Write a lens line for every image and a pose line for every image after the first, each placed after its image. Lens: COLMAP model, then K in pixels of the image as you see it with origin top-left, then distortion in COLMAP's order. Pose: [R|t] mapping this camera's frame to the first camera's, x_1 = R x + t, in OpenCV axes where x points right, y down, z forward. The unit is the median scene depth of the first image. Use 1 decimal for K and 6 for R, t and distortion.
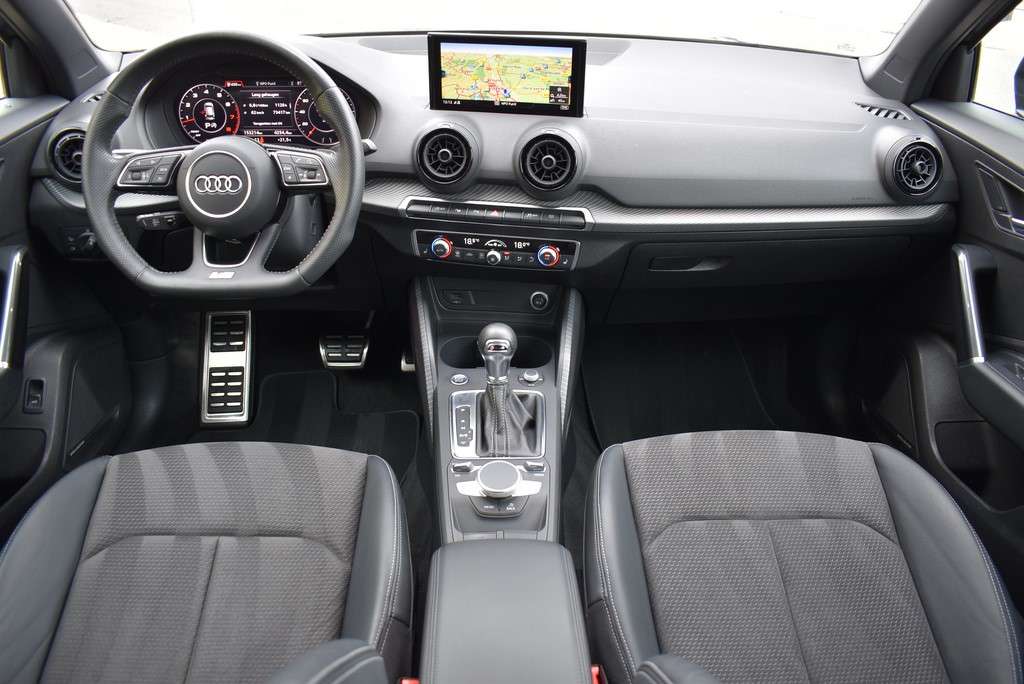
lens RADIAL K [[791.1, 0, 511.9], [0, 791.1, 342.0], [0, 0, 1]] dist [-0.101960, 0.015997]
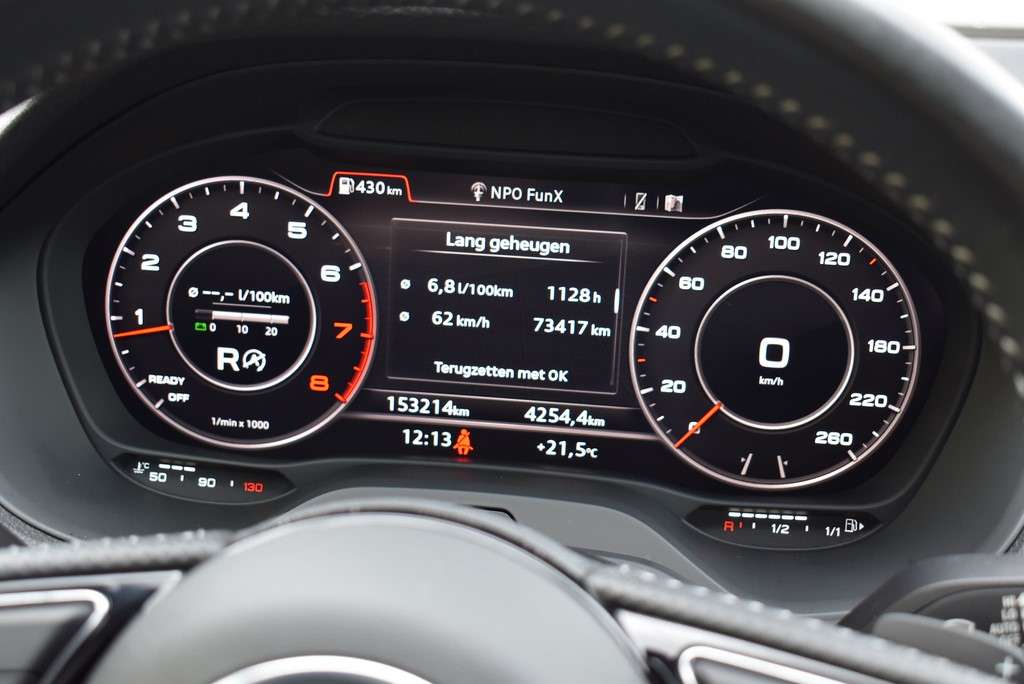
lens RADIAL K [[1579.3, 0, 511.2], [0, 1579.3, 342.4], [0, 0, 1]] dist [-0.022425, 0.000000]
pose [[0.989474, 0.059981, -0.131699, -0.259284], [-0.086067, 0.975526, -0.202342, -0.204428], [0.116339, 0.211547, 0.970419, 0.582725]]
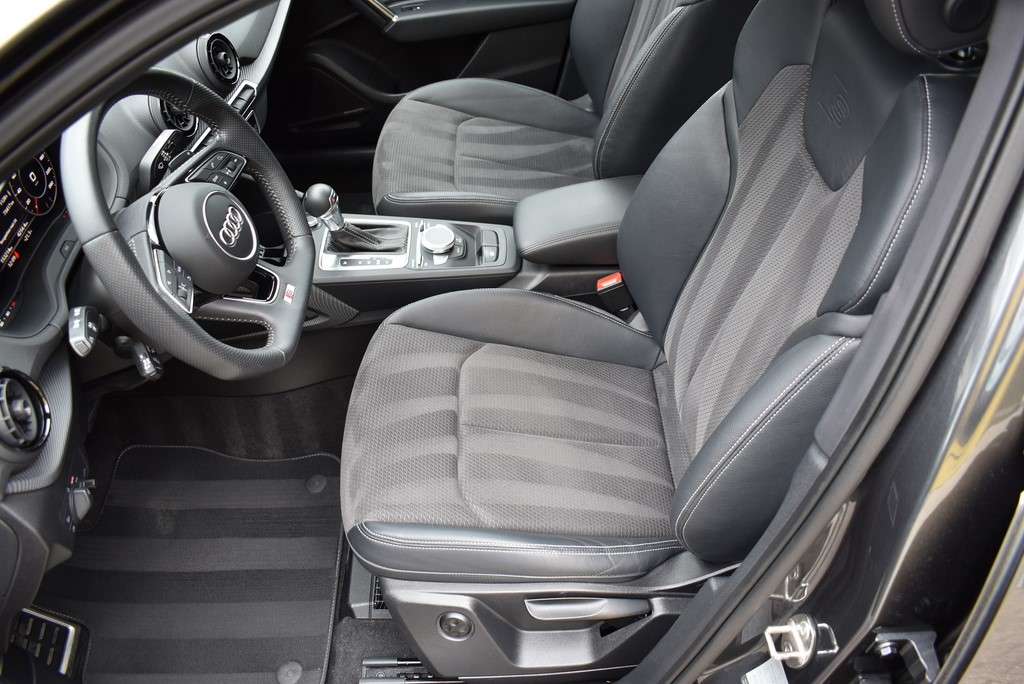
lens RADIAL K [[791.1, 0, 509.1], [0, 791.1, 344.0], [0, 0, 1]] dist [-0.101960, 0.015997]
pose [[0.001163, -0.737745, 0.675078, -0.899007], [0.524454, 0.575238, 0.627734, -0.431165], [-0.851438, 0.353318, 0.387582, 0.360486]]
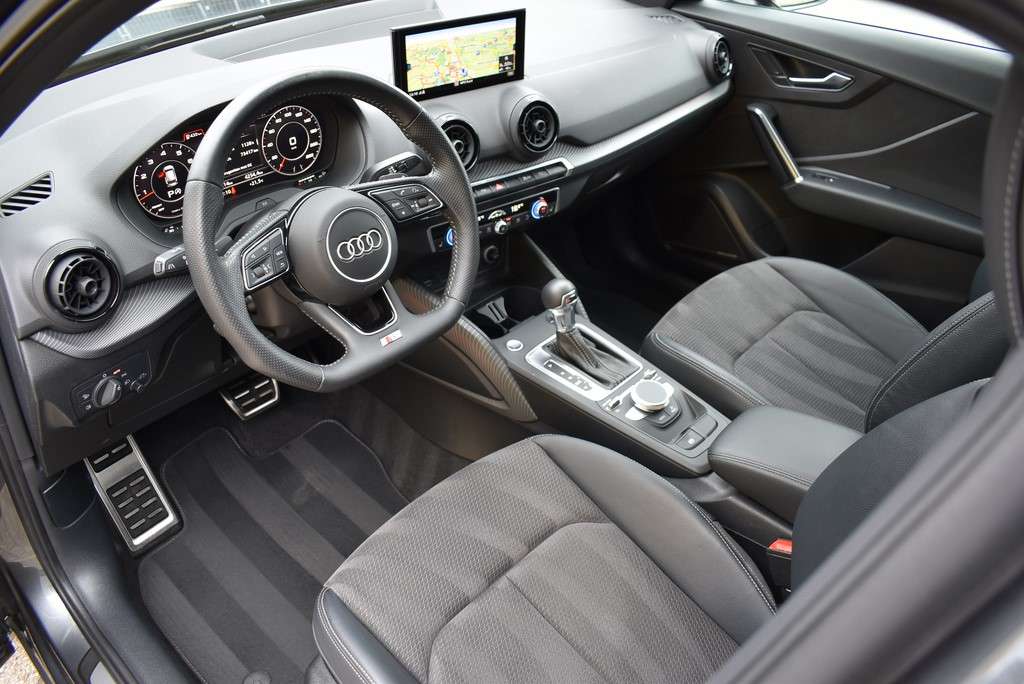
lens RADIAL K [[791.1, 0, 513.1], [0, 791.1, 343.8], [0, 0, 1]] dist [-0.101960, 0.015997]
pose [[0.705572, -0.421329, 0.569780, -0.678196], [0.345102, 0.906558, 0.243015, -0.215820], [-0.618928, 0.025168, 0.785044, 0.159294]]
